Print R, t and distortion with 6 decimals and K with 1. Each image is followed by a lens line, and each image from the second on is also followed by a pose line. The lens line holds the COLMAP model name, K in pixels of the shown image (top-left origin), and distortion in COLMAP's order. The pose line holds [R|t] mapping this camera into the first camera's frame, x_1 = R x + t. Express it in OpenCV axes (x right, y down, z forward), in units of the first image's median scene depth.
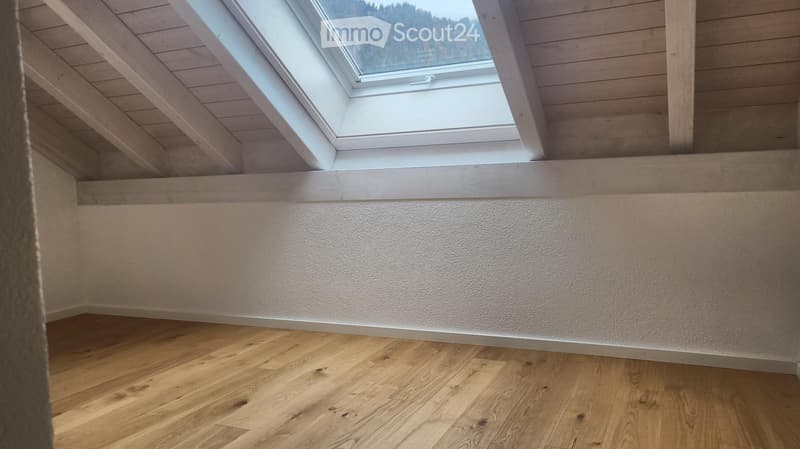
lens RADIAL K [[597.8, 0, 400.0], [0, 597.8, 224.5], [0, 0, 1]] dist [0.041368, -0.001149]
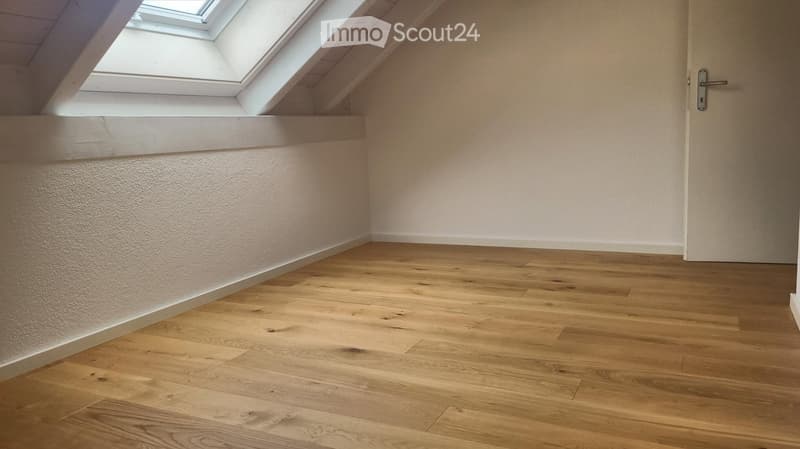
lens RADIAL K [[597.8, 0, 400.0], [0, 597.8, 224.5], [0, 0, 1]] dist [0.041368, -0.001149]
pose [[0.041601, -0.124211, 0.991383, -0.918376], [0.130675, 0.984396, 0.117852, 0.001024], [-0.990552, 0.124646, 0.057184, 0.668227]]
